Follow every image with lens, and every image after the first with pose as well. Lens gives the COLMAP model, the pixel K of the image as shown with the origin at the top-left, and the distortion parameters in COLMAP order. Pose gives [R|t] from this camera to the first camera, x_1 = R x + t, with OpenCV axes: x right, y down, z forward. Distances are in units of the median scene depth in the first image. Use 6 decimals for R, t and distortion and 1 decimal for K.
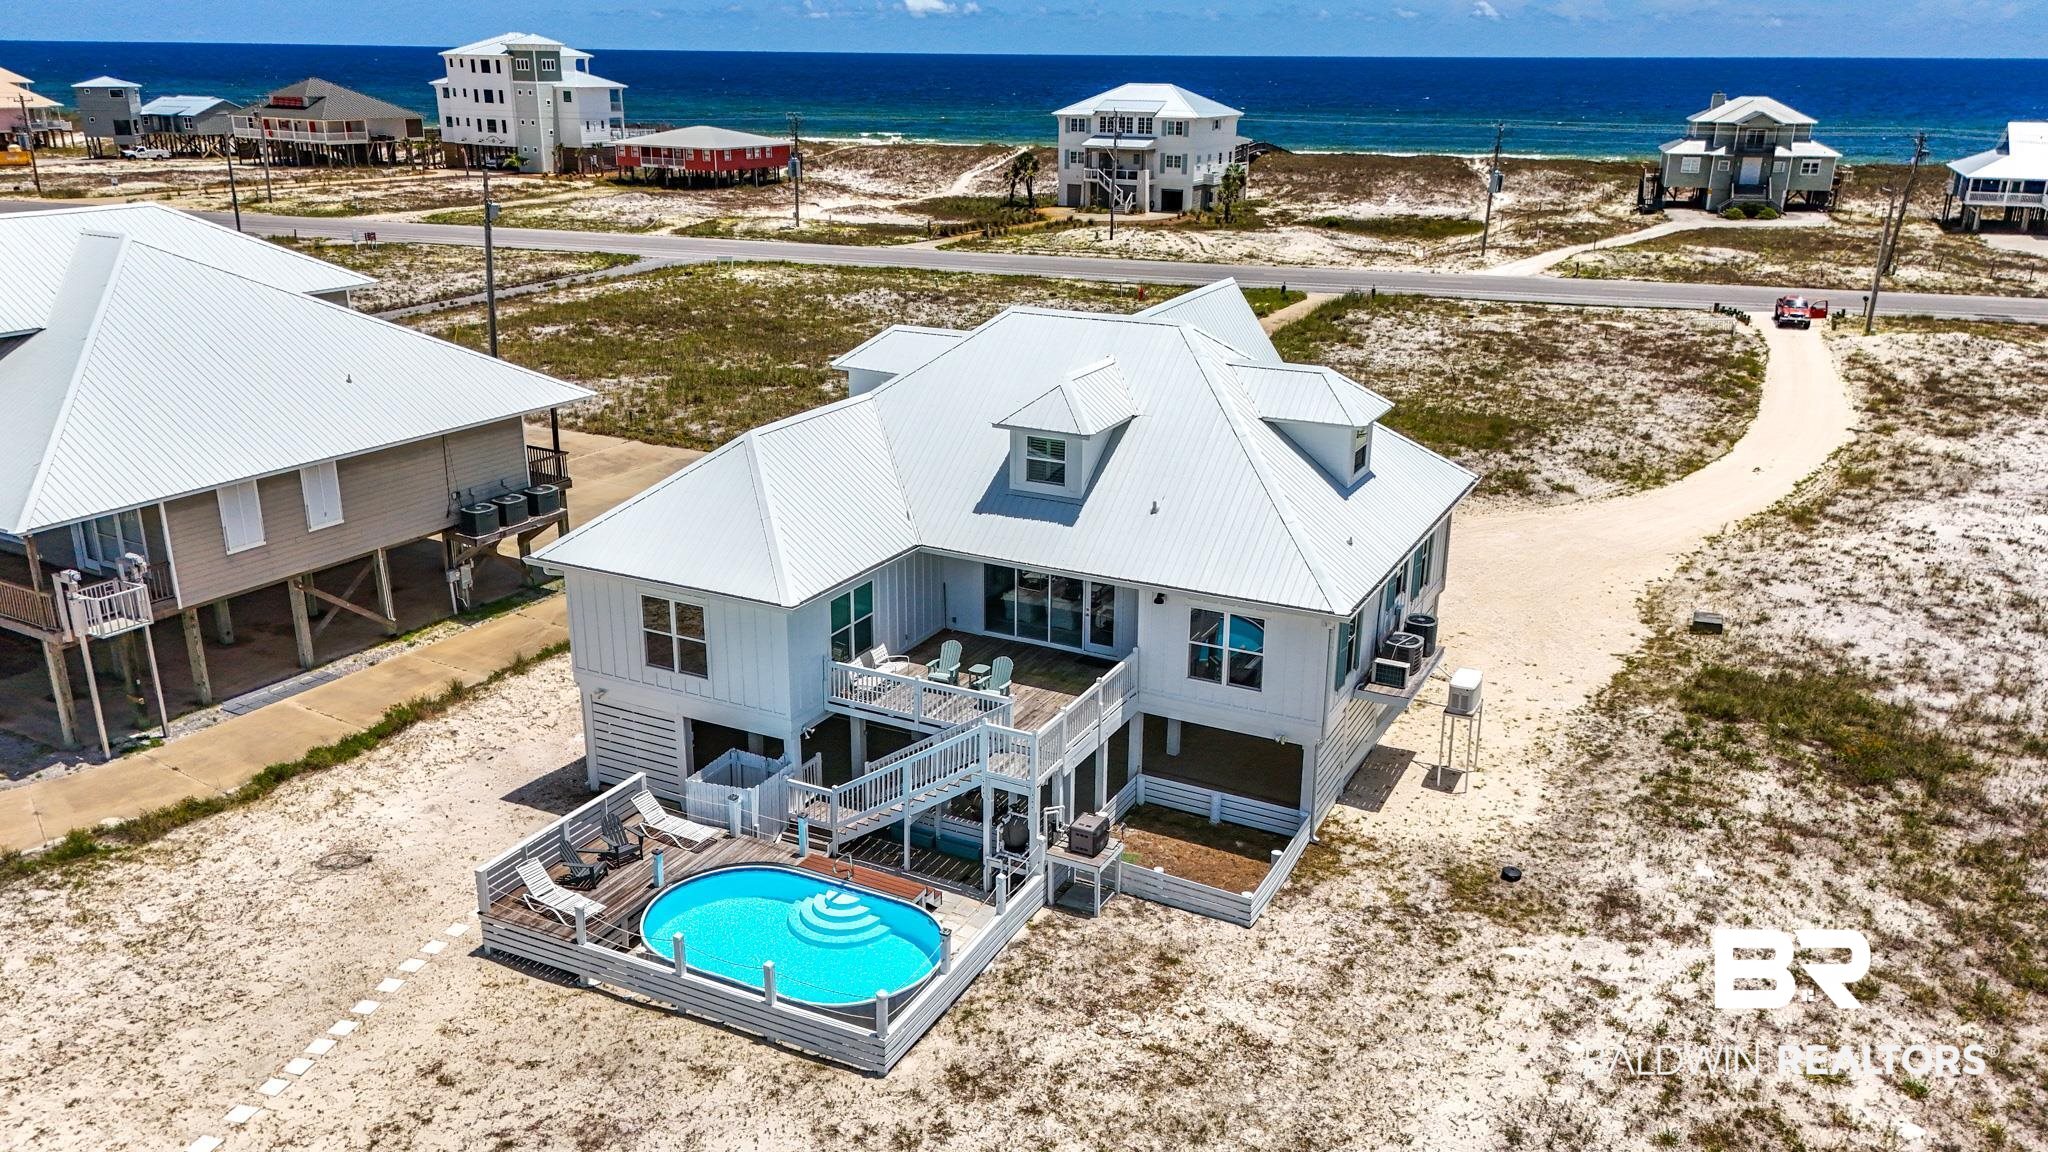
lens RADIAL K [[1542.2, 0, 1027.7], [0, 1542.2, 570.7], [0, 0, 1]] dist [0.068543, -0.066695]
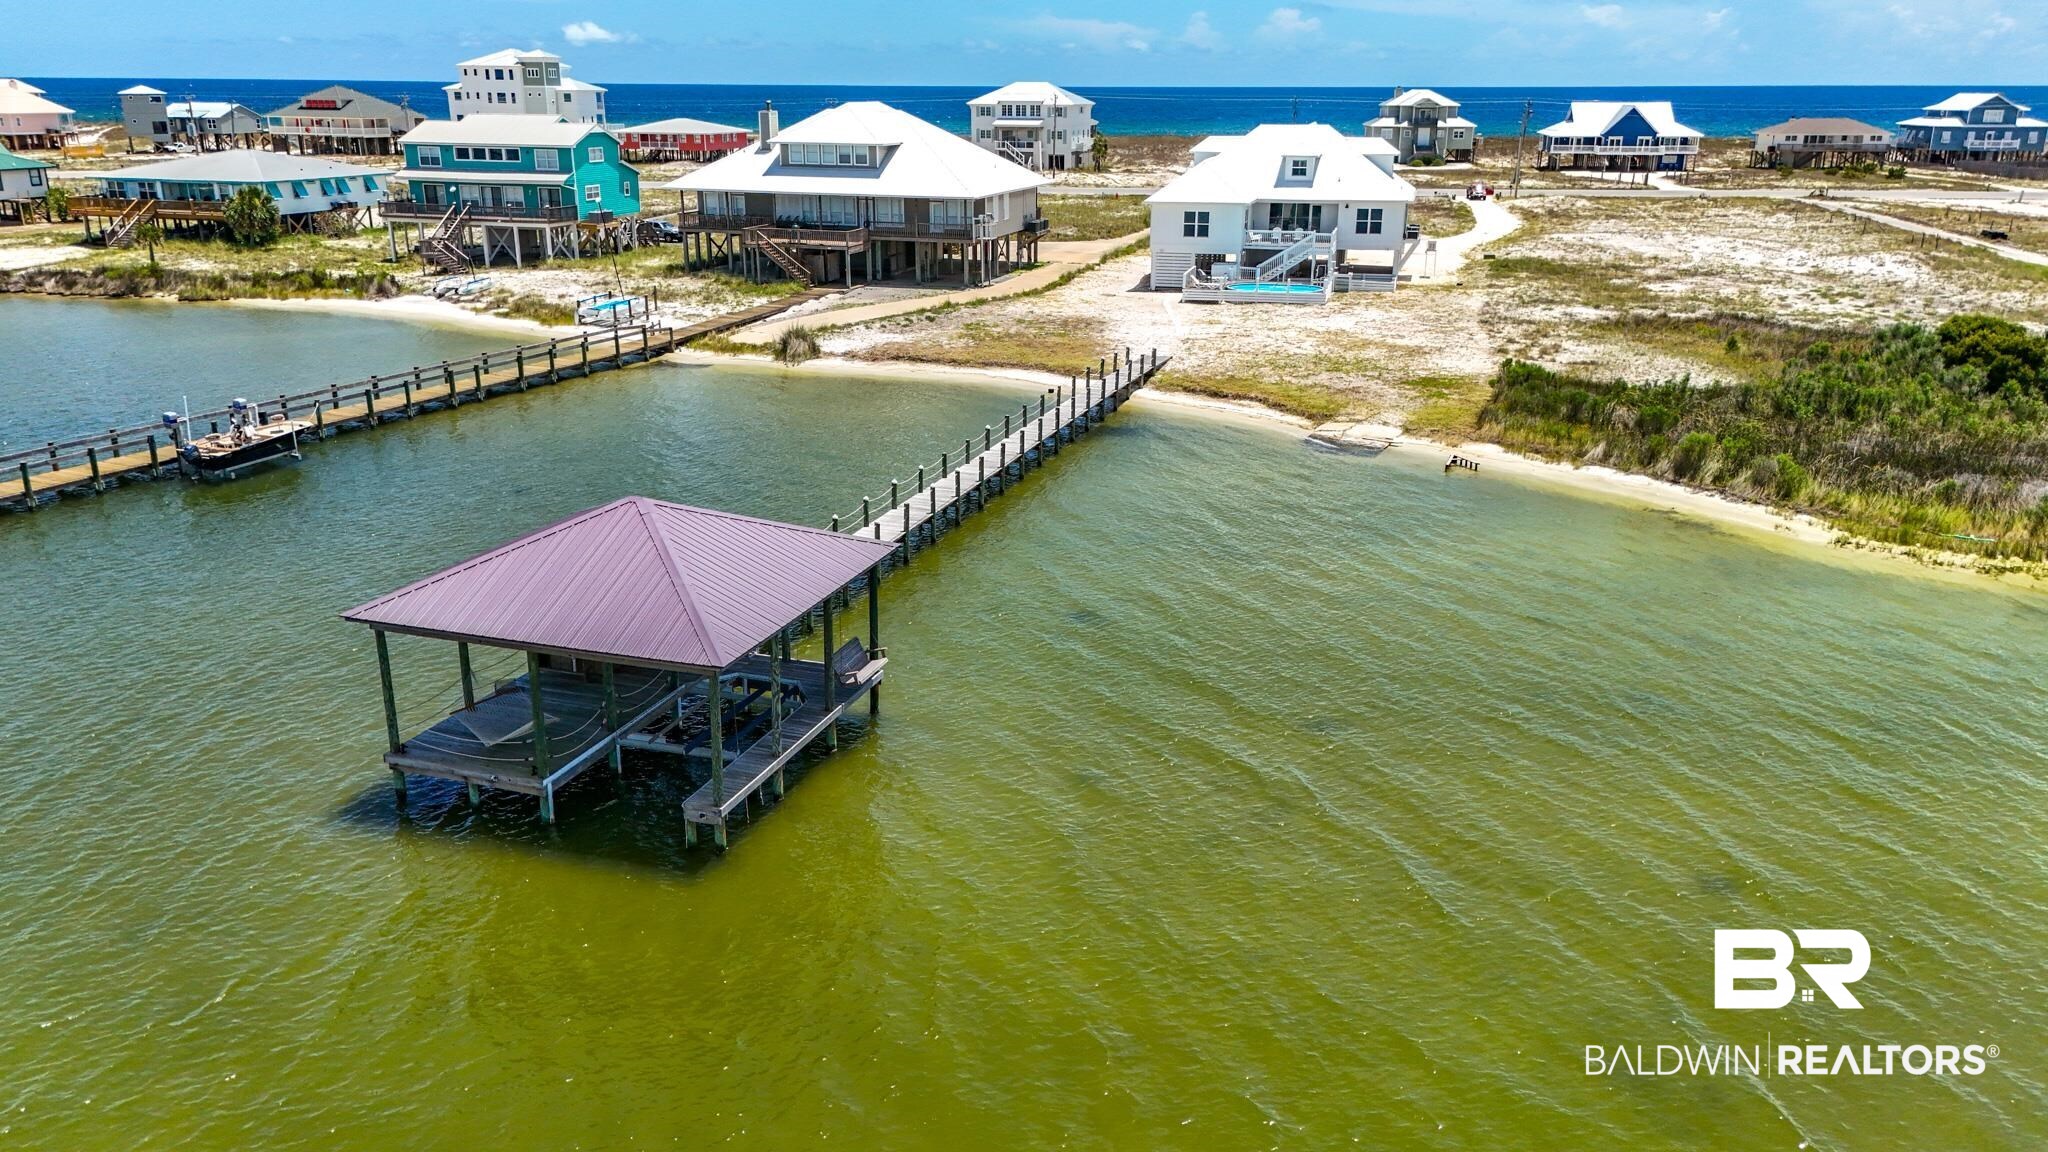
lens RADIAL K [[1508.3, 0, 1025.3], [0, 1508.3, 573.9], [0, 0, 1]] dist [0.068107, -0.063784]
pose [[0.977148, -0.069957, 0.200718, -1.184122], [0.071770, 0.997420, -0.001761, 0.697963], [-0.200077, 0.016126, 0.979647, -1.807181]]
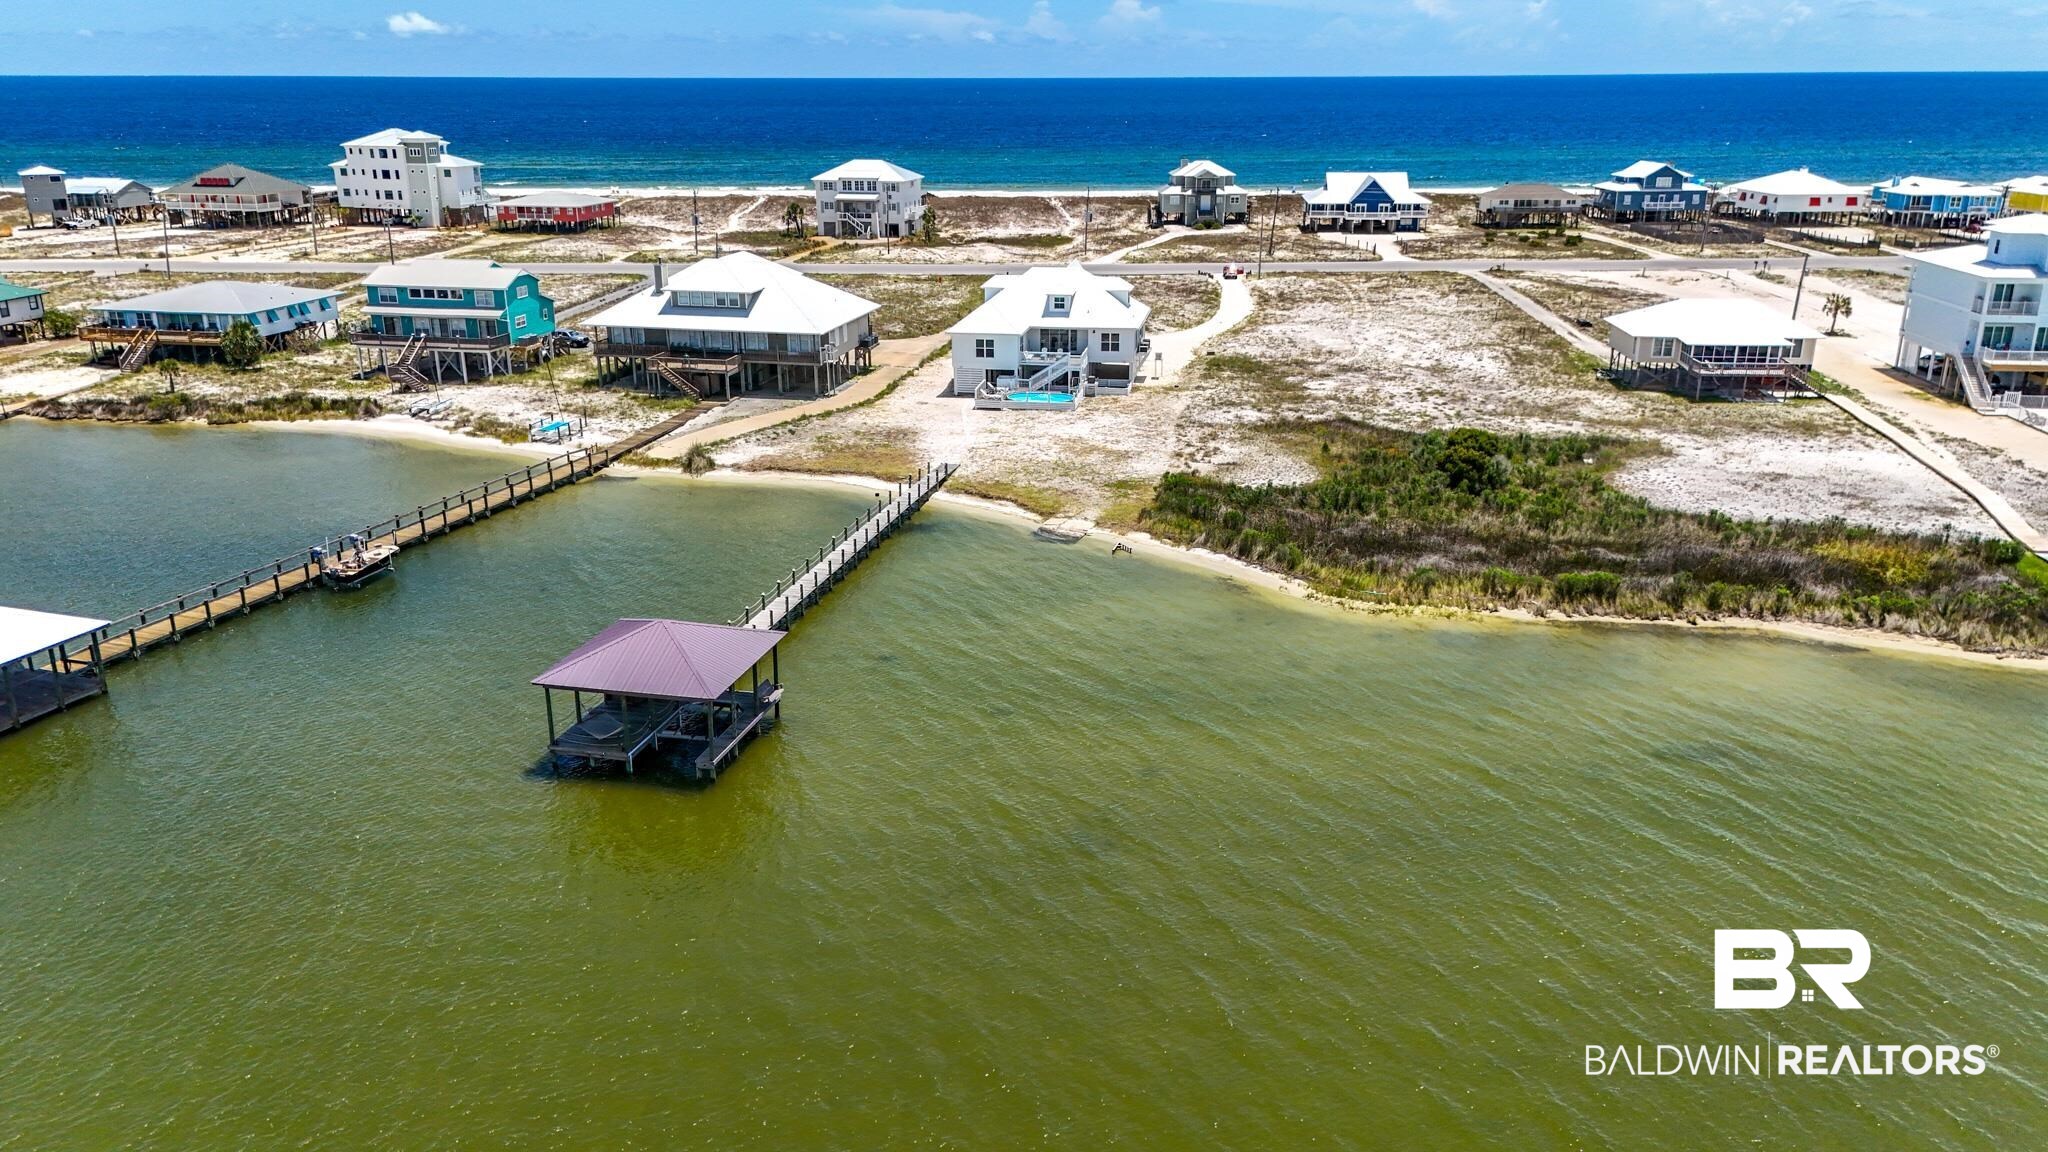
lens RADIAL K [[1509.2, 0, 1027.5], [0, 1509.2, 580.6], [0, 0, 1]] dist [0.065045, -0.056750]
pose [[0.951589, -0.107422, 0.287992, -1.337031], [0.107301, 0.994094, 0.016252, 0.601096], [-0.288037, 0.015436, 0.957495, -2.873064]]
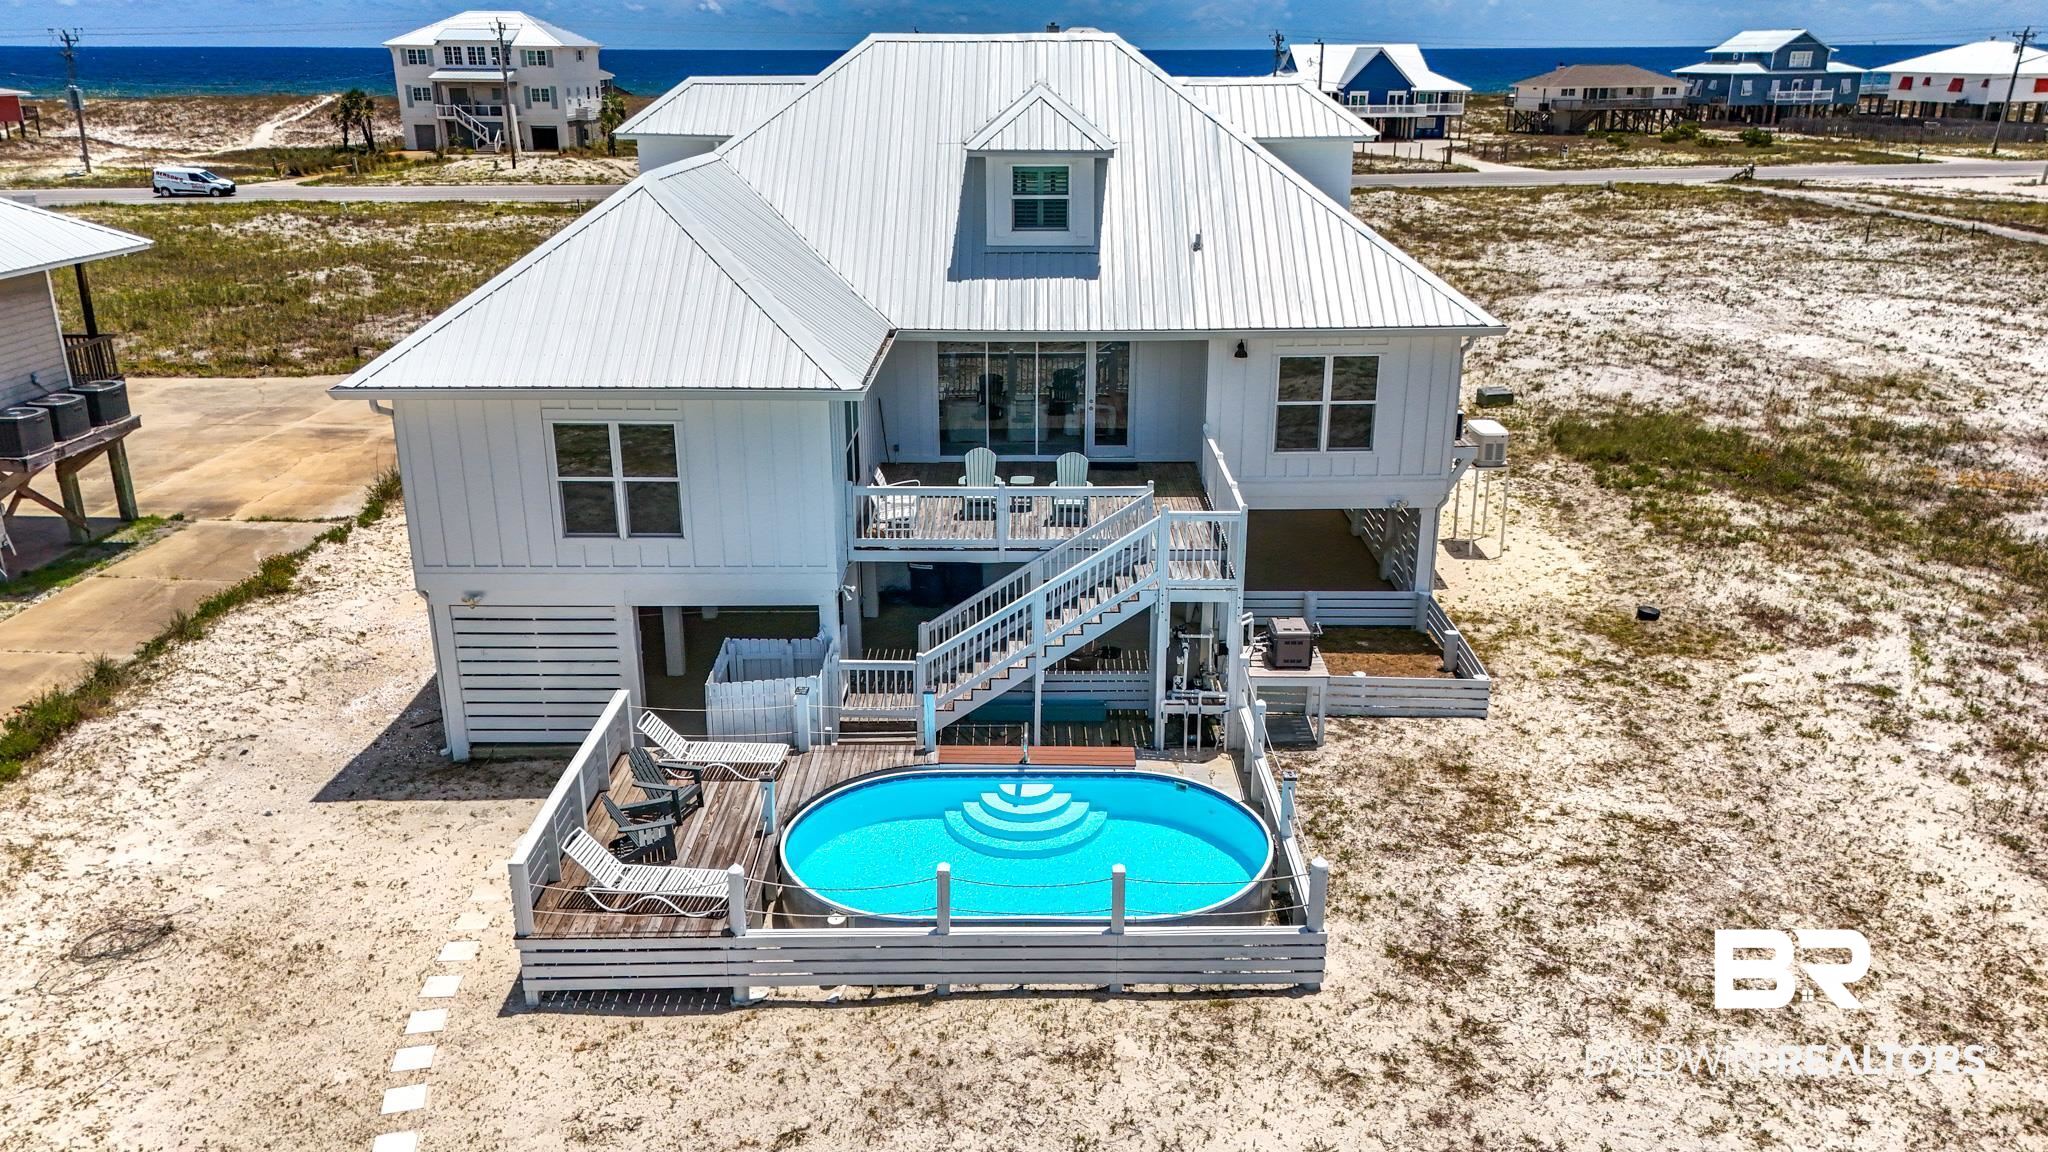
lens RADIAL K [[1509.2, 0, 1027.5], [0, 1509.2, 580.6], [0, 0, 1]] dist [0.065045, -0.056750]
pose [[0.893356, -0.157770, 0.420742, -0.343636], [0.150984, 0.987289, 0.049631, 0.077023], [-0.423224, 0.019188, 0.905822, 0.348999]]
